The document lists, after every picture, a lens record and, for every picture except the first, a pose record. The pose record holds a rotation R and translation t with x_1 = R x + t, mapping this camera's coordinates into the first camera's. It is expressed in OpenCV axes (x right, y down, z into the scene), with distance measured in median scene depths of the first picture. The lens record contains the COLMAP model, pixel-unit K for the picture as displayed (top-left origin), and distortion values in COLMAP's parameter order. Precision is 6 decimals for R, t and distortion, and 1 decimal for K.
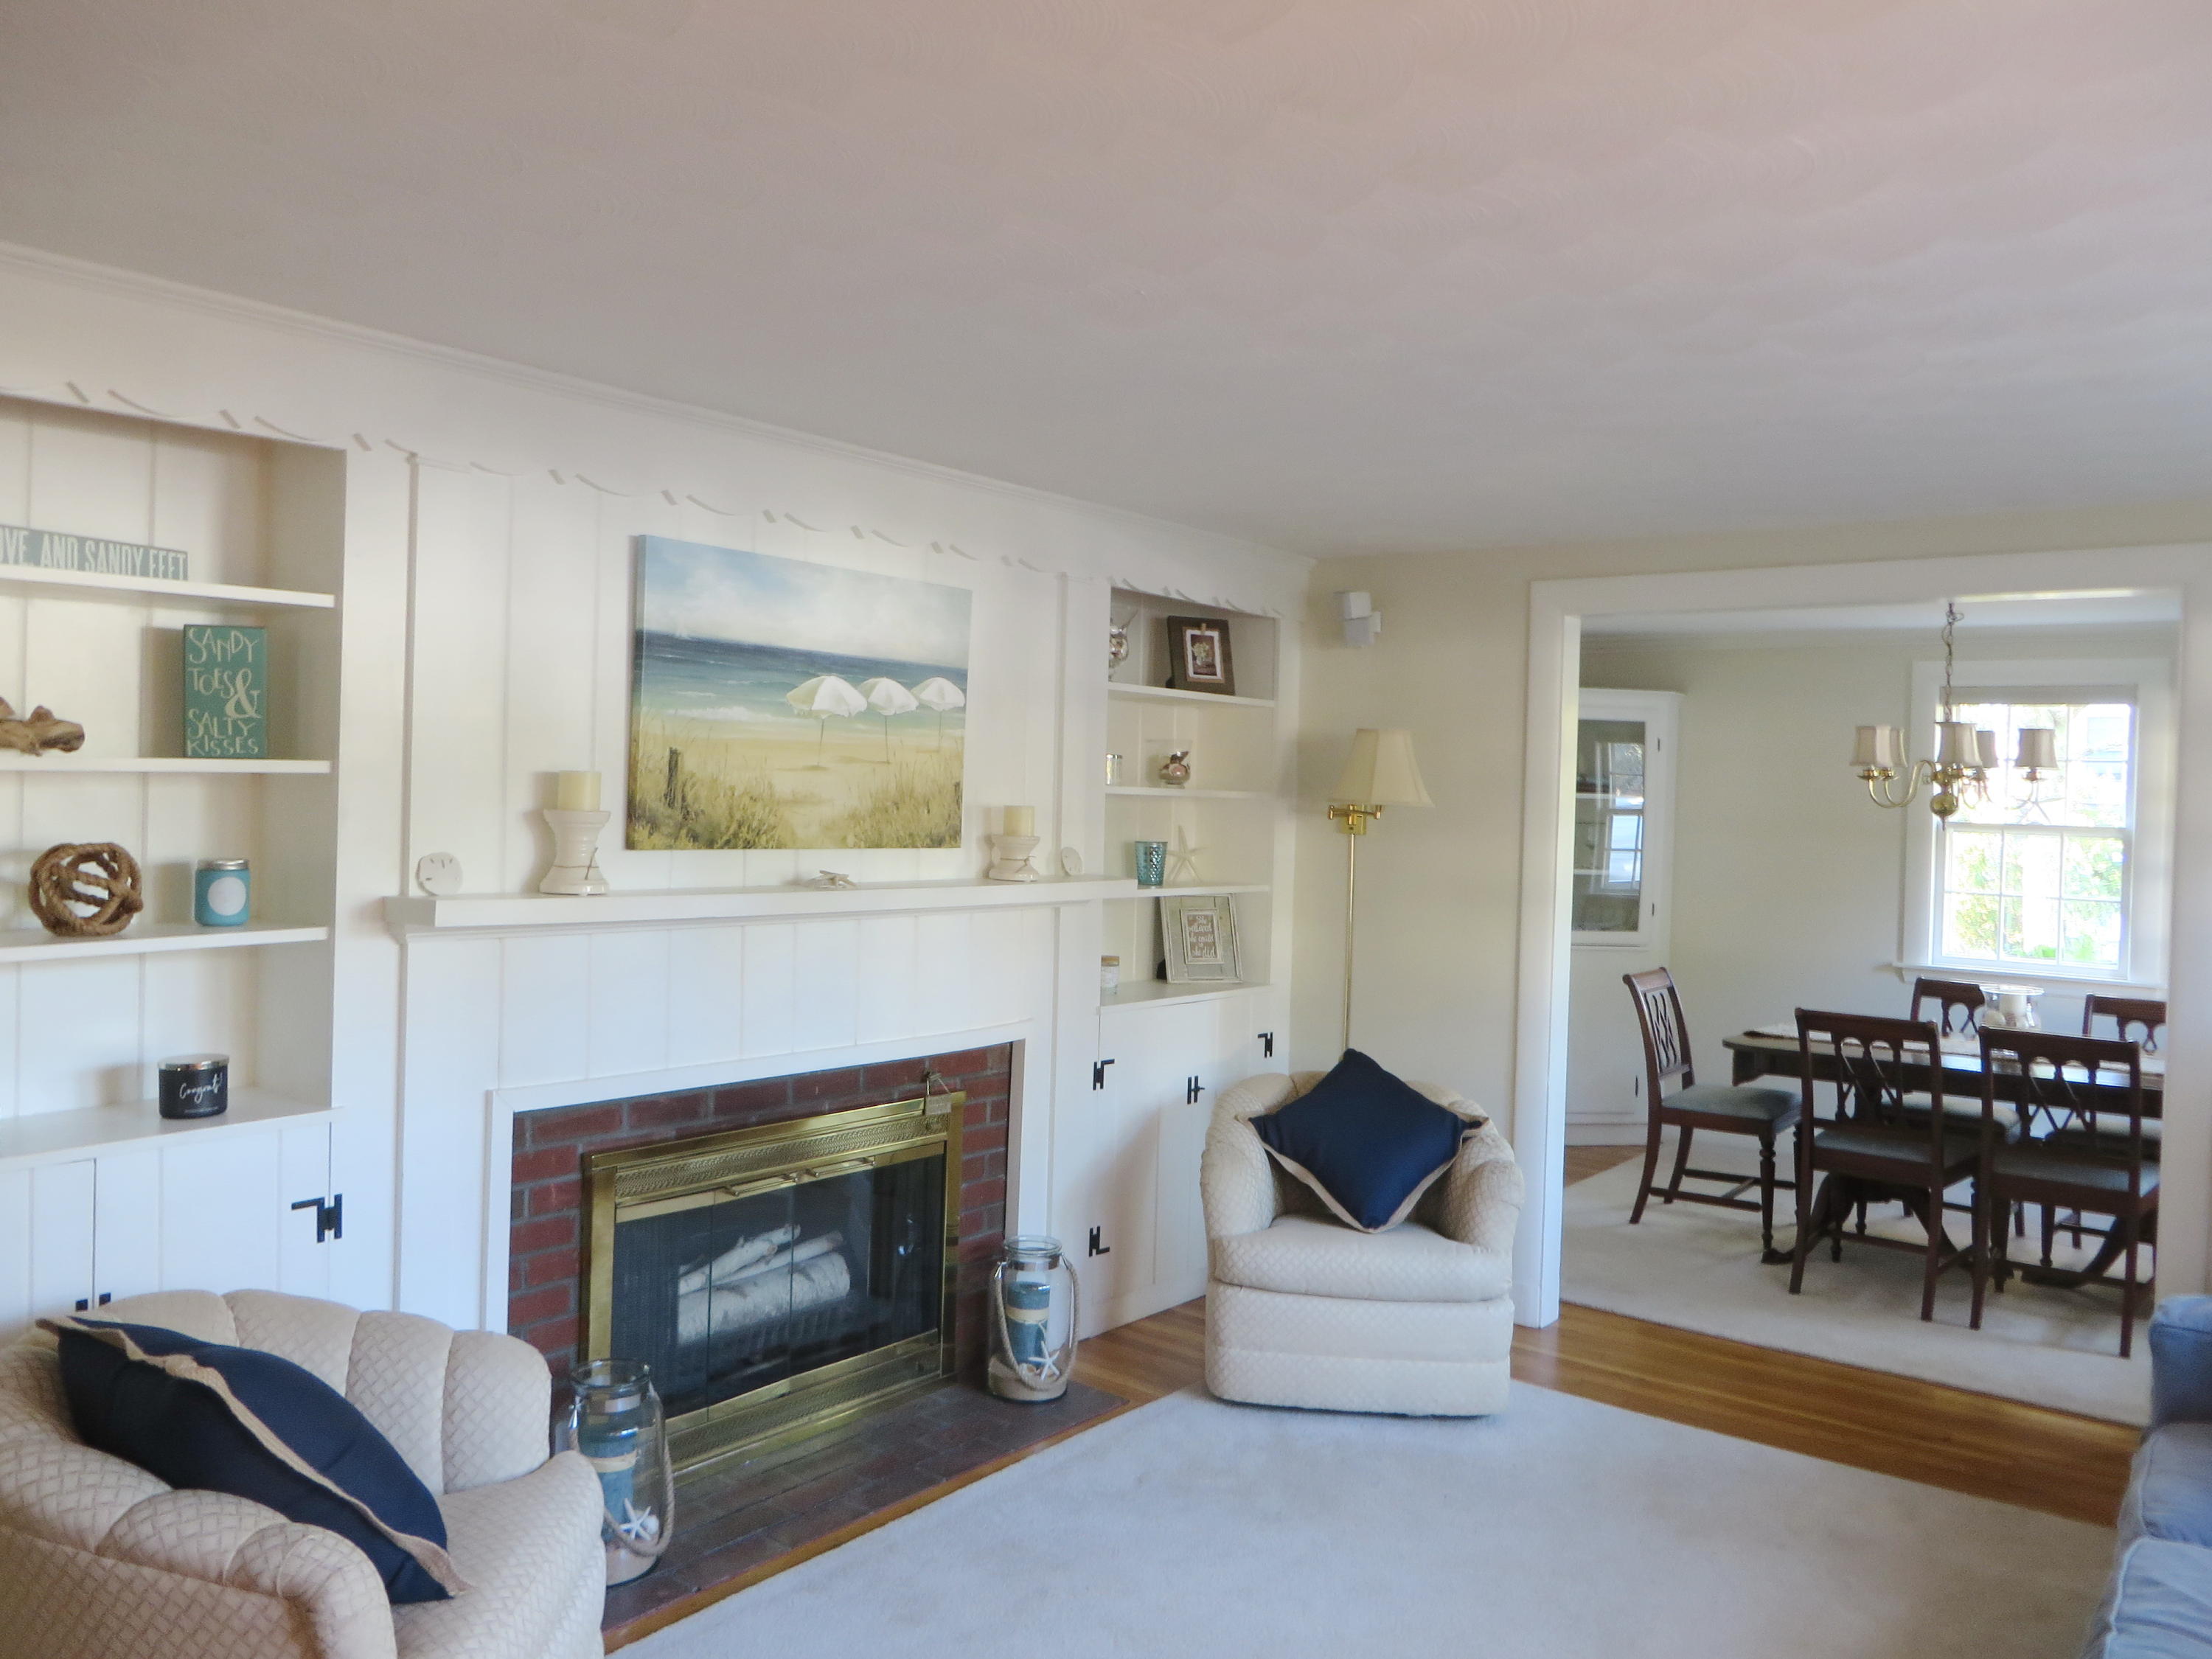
lens RADIAL K [[1724.2, 0, 1106.0], [0, 1724.2, 829.5], [0, 0, 1]] dist [-0.004139, 0.029973]
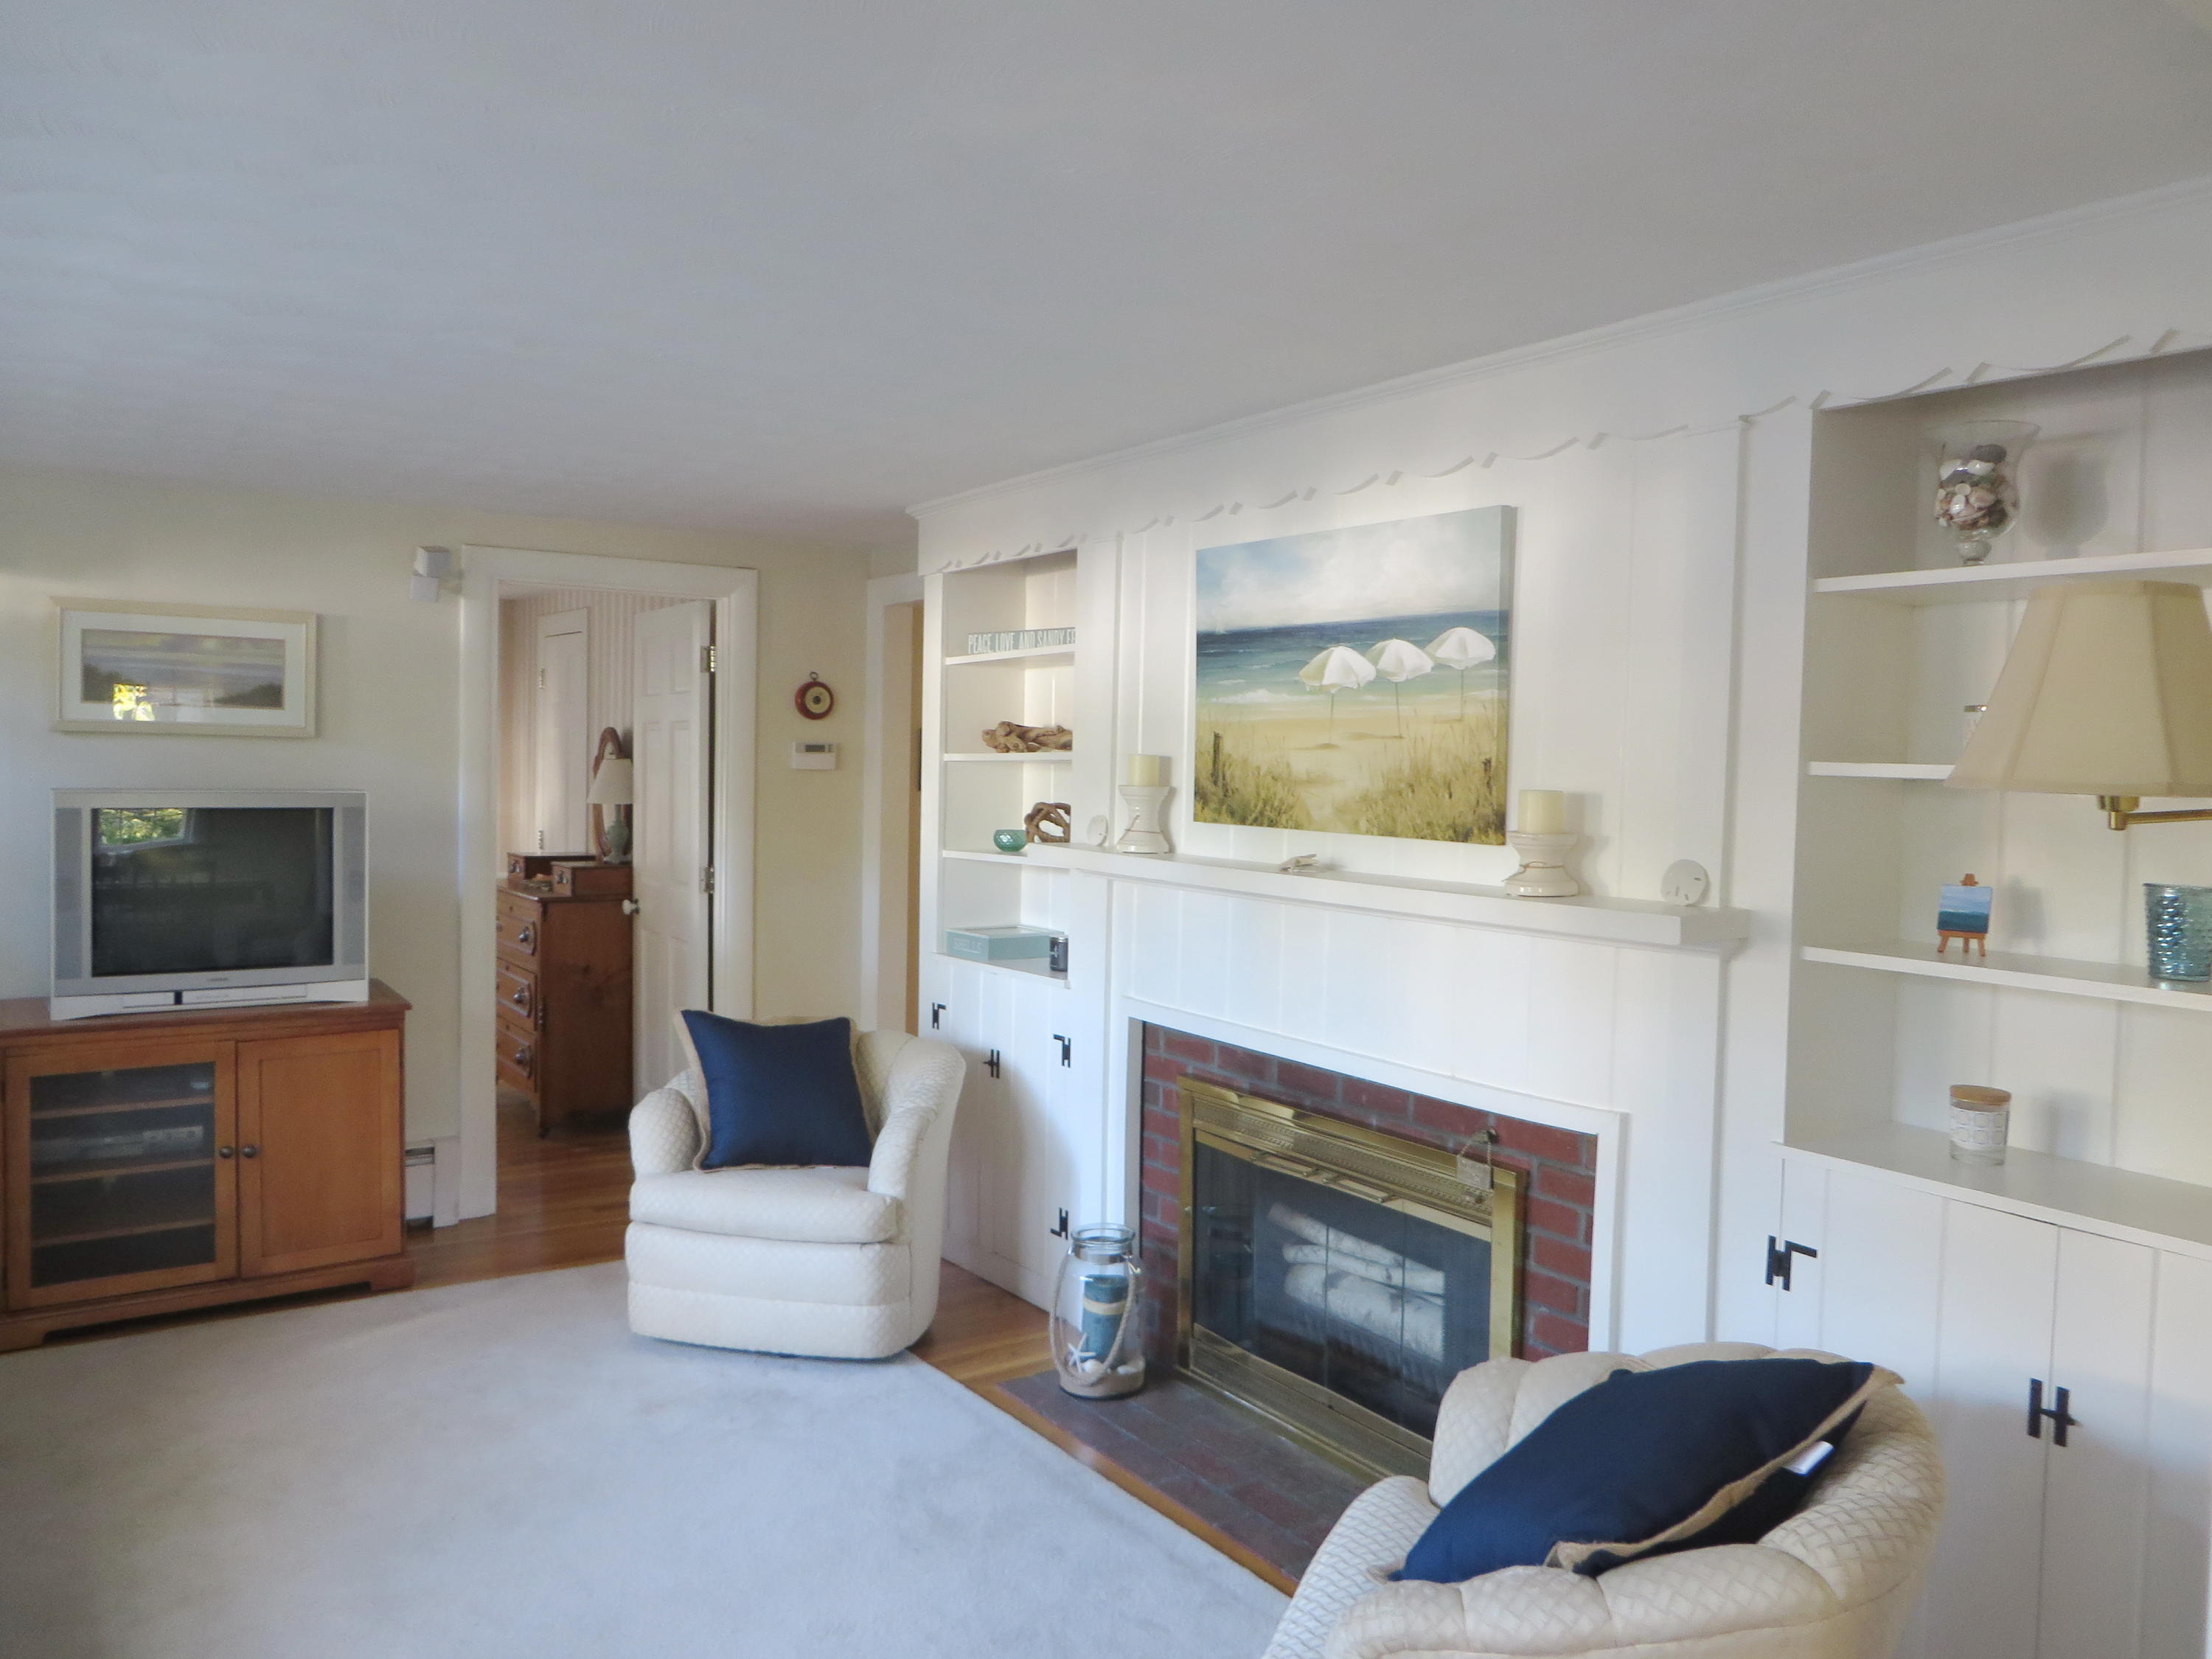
lens RADIAL K [[1724.2, 0, 1106.0], [0, 1724.2, 829.5], [0, 0, 1]] dist [-0.004139, 0.029973]
pose [[-0.340344, 0.005194, -0.940287, 0.755062], [-0.048071, 0.998581, 0.022916, -0.005867], [0.939071, 0.052999, -0.339612, 1.200152]]
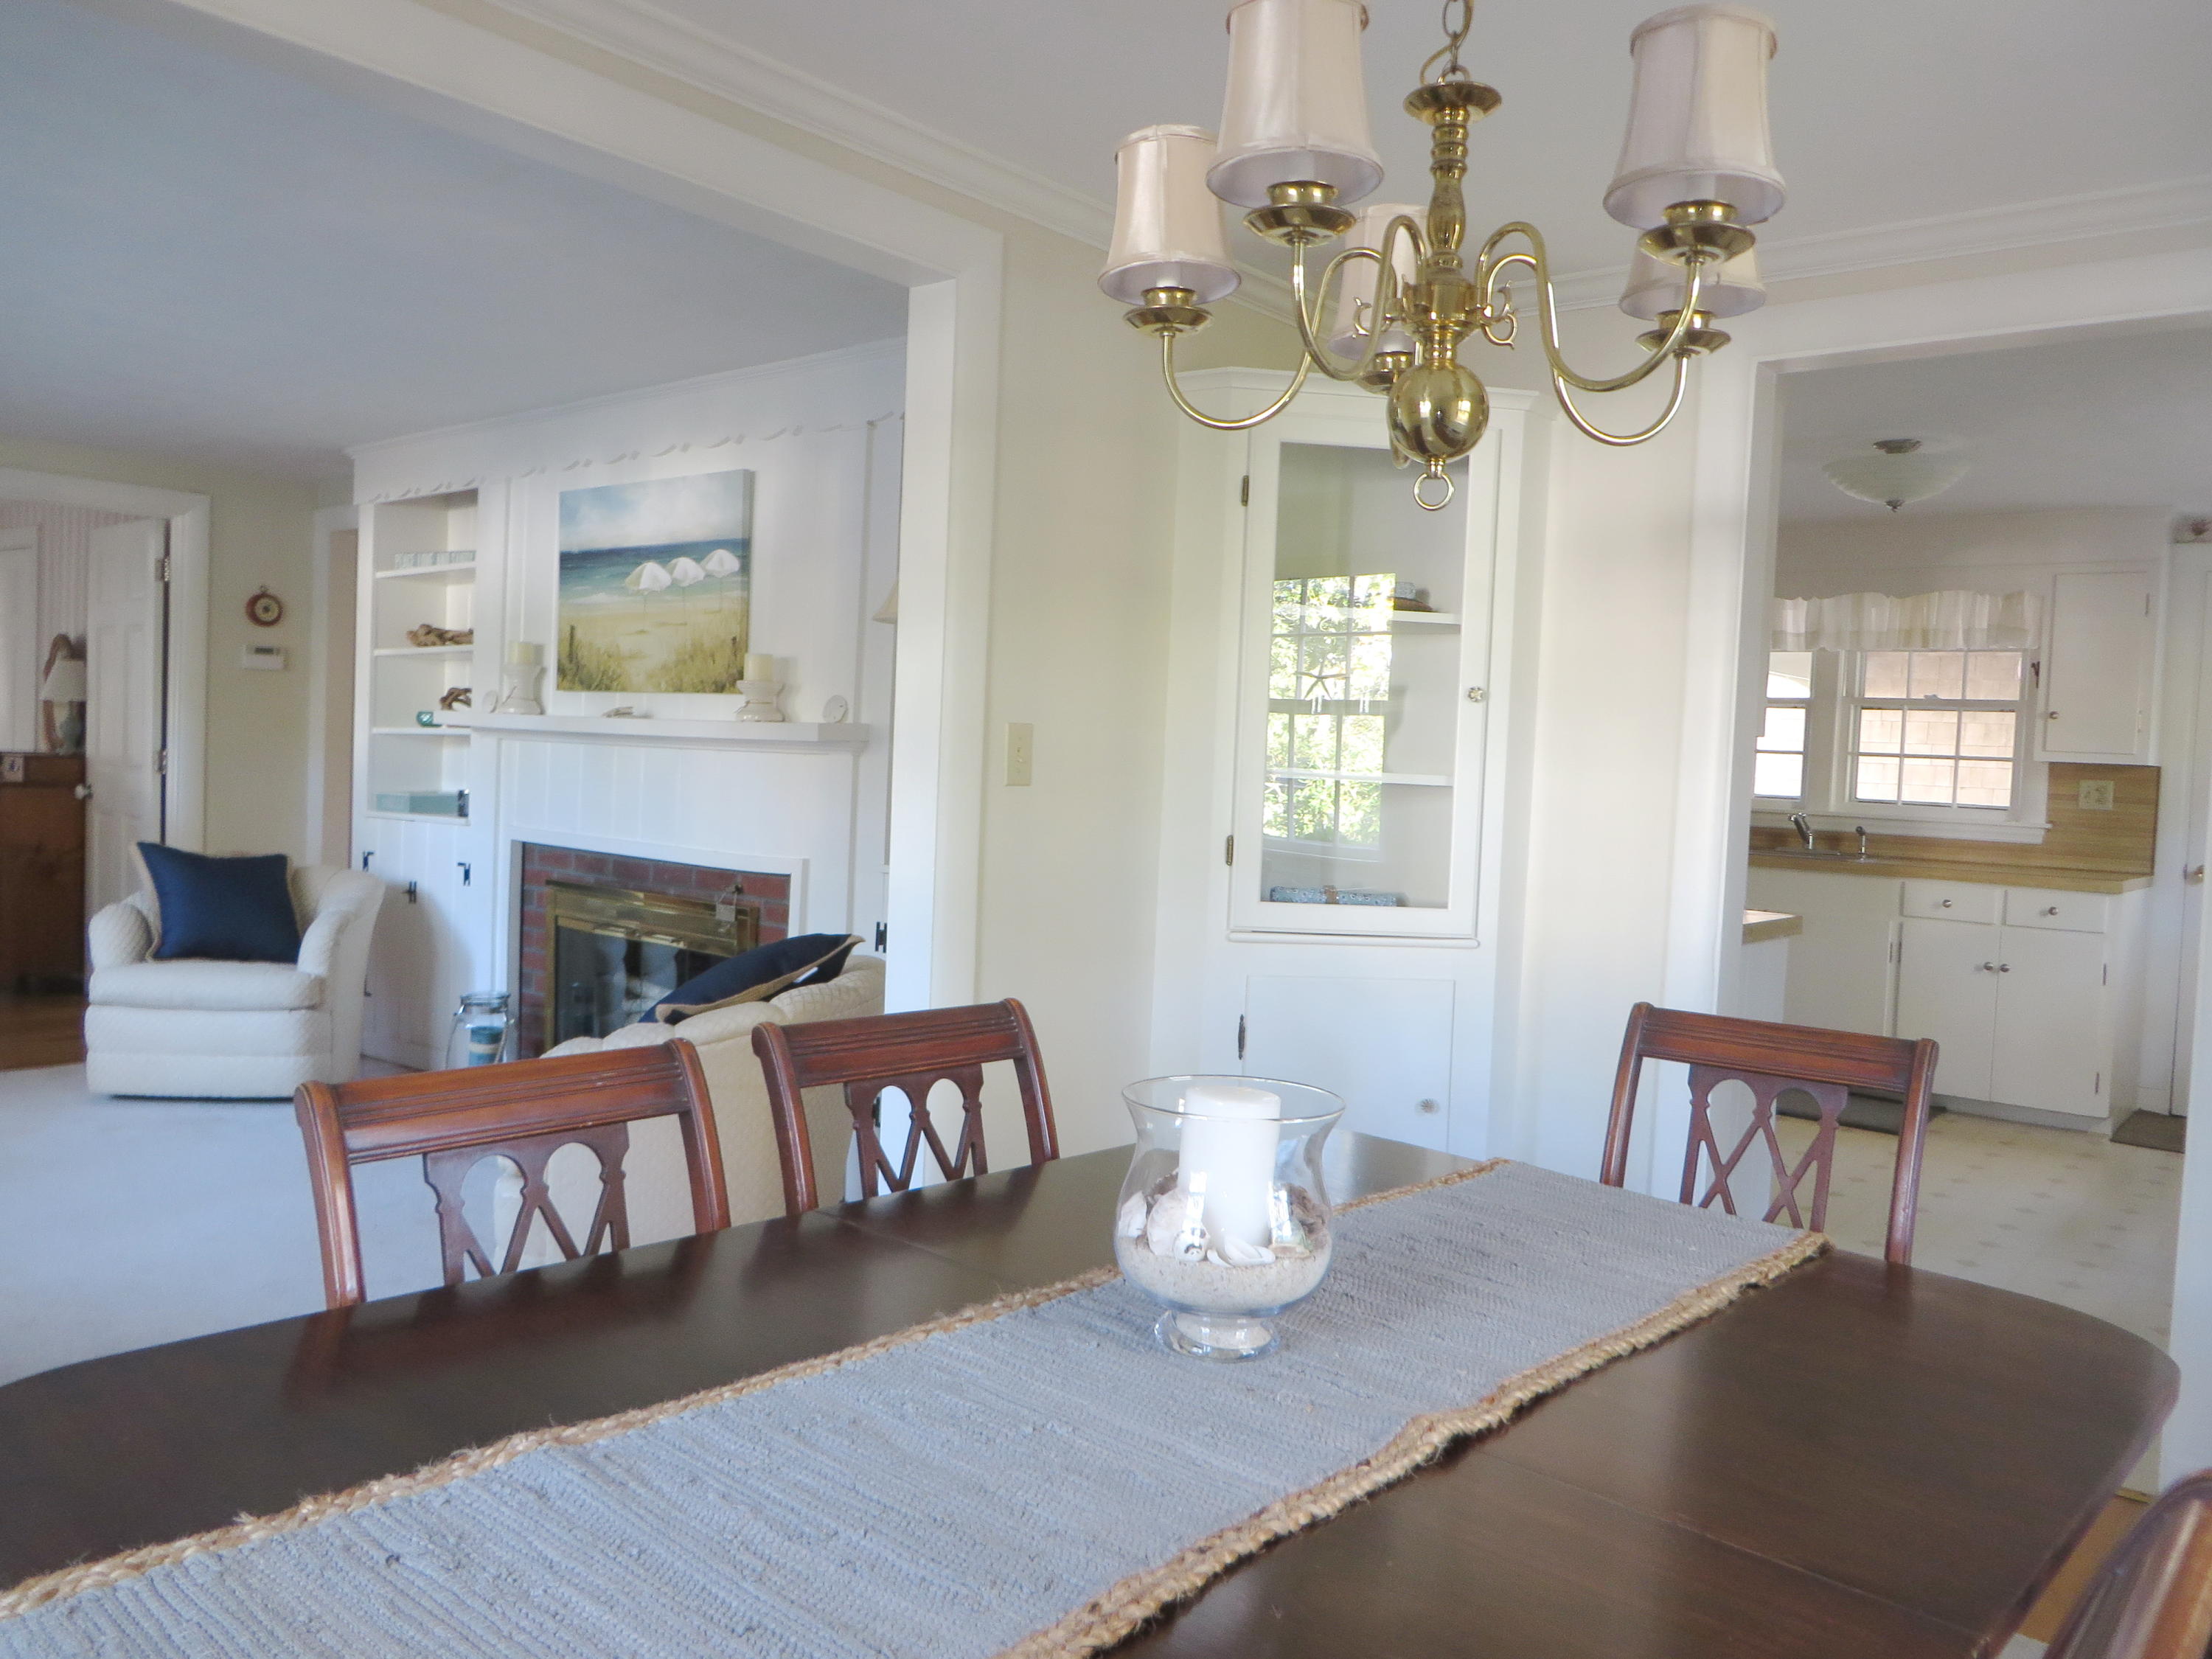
lens RADIAL K [[1724.2, 0, 1106.0], [0, 1724.2, 829.5], [0, 0, 1]] dist [-0.004139, 0.029973]
pose [[-0.074437, 0.012084, -0.997152, 1.148740], [-0.064401, 0.997781, 0.016899, 0.072400], [0.995144, 0.065475, -0.073494, 1.461526]]
